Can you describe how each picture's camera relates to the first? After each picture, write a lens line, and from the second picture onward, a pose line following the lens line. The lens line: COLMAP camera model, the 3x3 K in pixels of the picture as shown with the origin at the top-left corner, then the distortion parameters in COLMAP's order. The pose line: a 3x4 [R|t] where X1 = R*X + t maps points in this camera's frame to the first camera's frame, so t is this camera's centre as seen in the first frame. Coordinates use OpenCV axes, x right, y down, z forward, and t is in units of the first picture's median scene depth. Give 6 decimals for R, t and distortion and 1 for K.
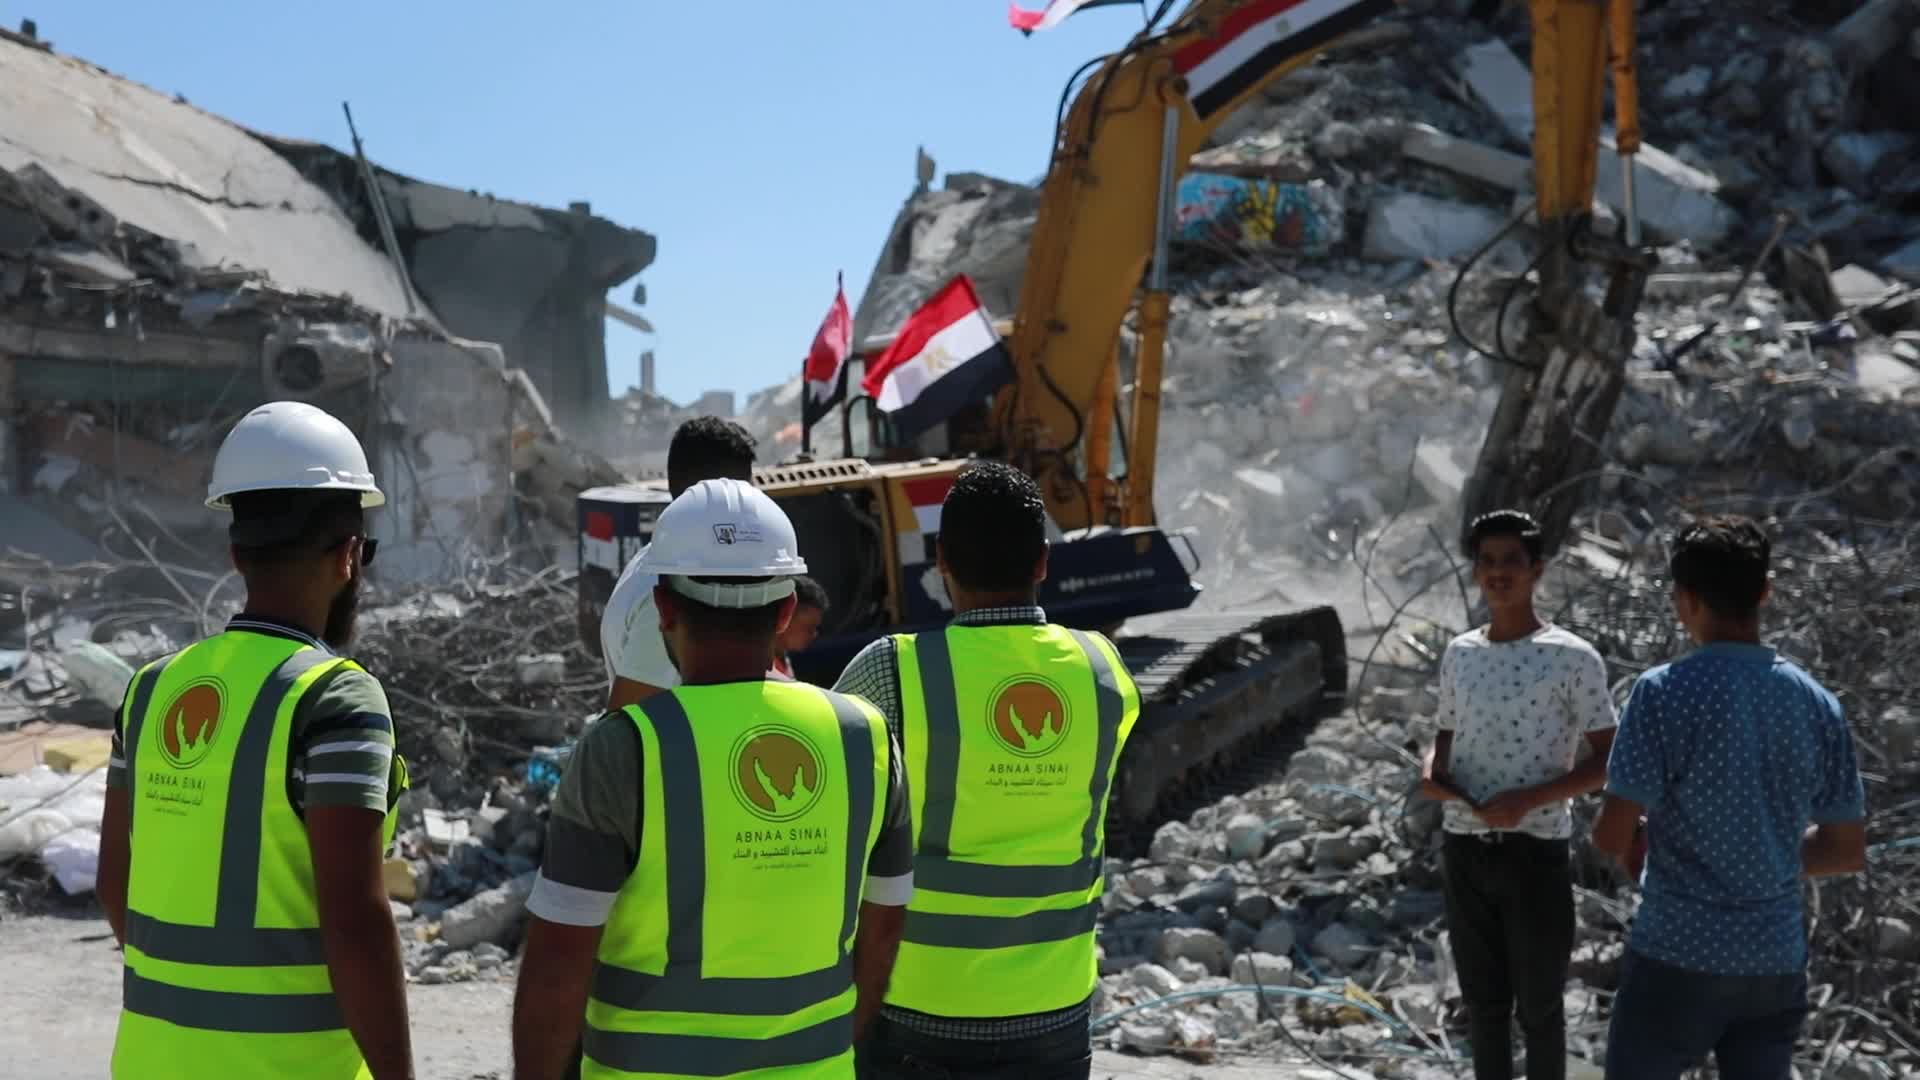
lens RADIAL K [[2046.2, 0, 969.8], [0, 2046.2, 532.9], [0, 0, 1]] dist [0.010466, 0.117303]
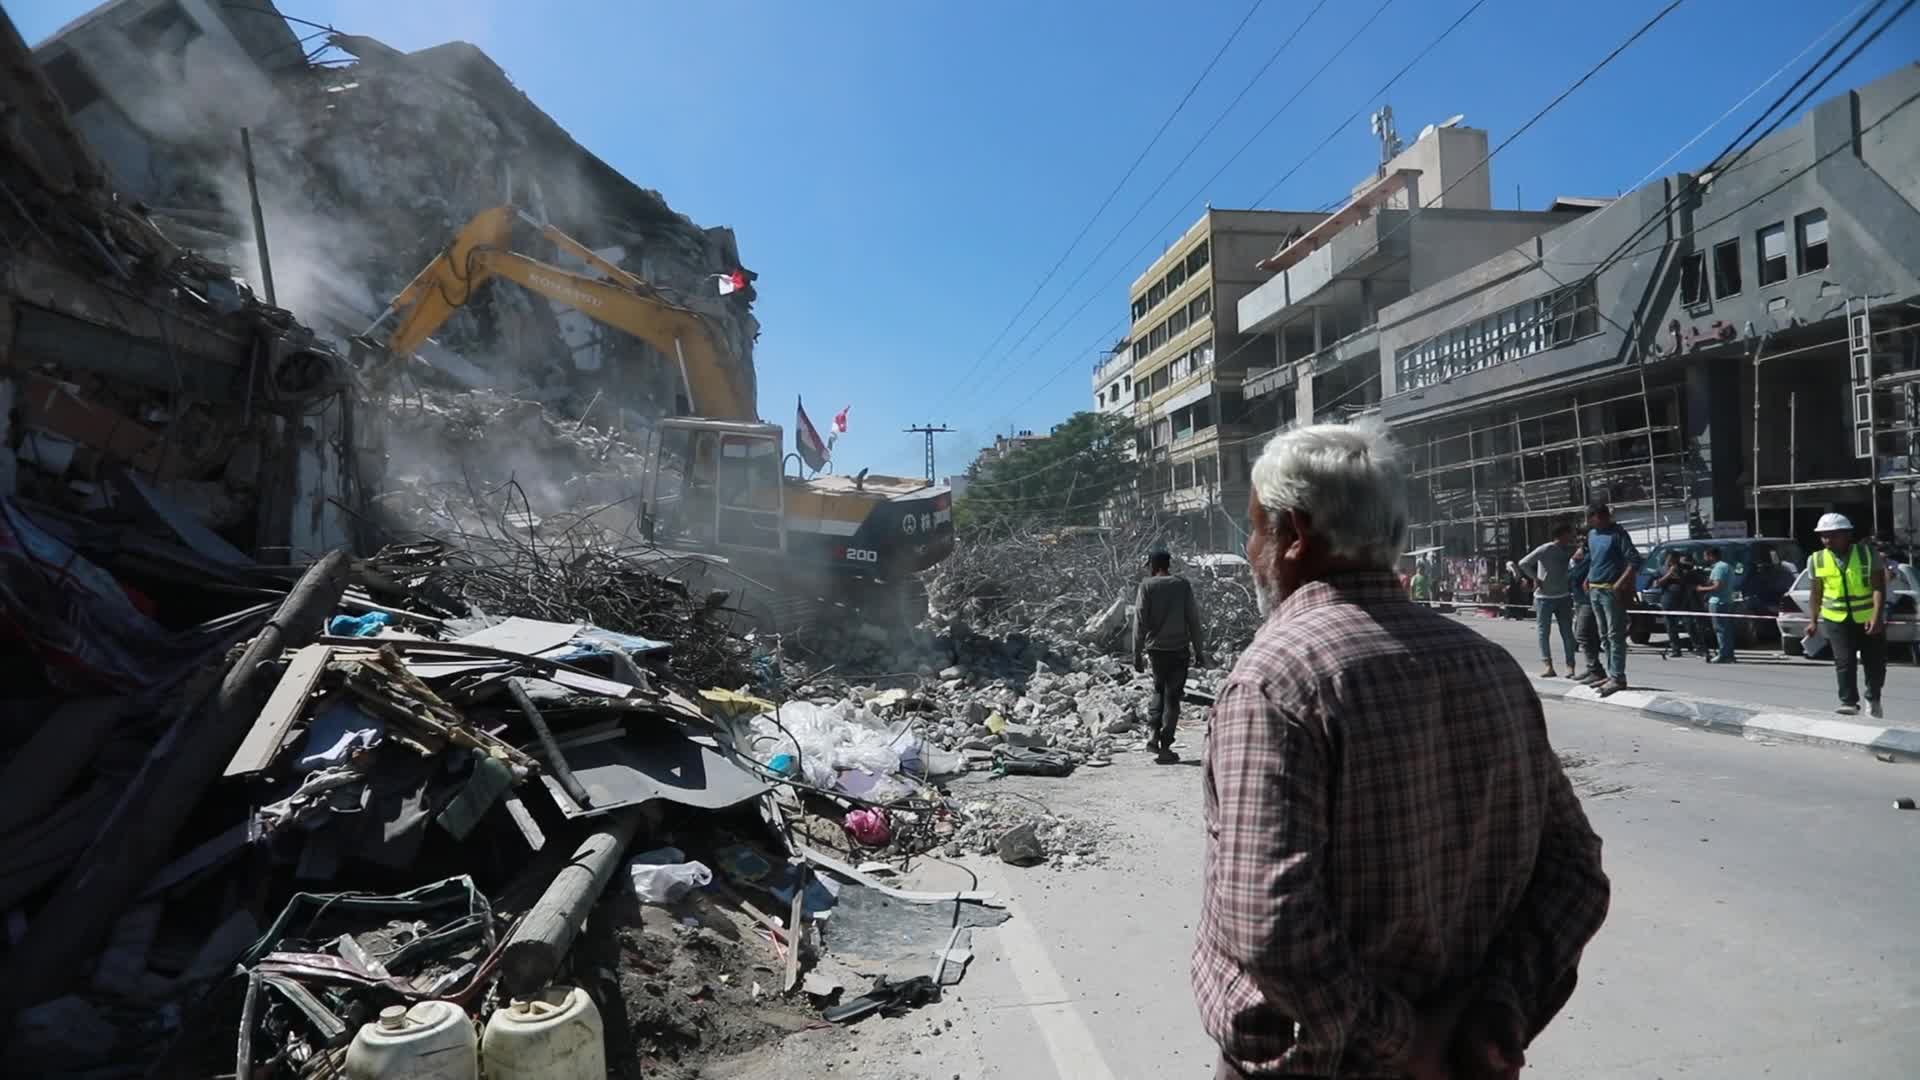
lens RADIAL K [[943.5, 0, 961.9], [0, 943.5, 536.6], [0, 0, 1]] dist [-0.071929, 0.030997]
pose [[0.244915, 0.005396, 0.969530, -0.511960], [-0.008871, 0.999955, -0.003325, 0.004342], [-0.969504, -0.007786, 0.244952, 0.385908]]
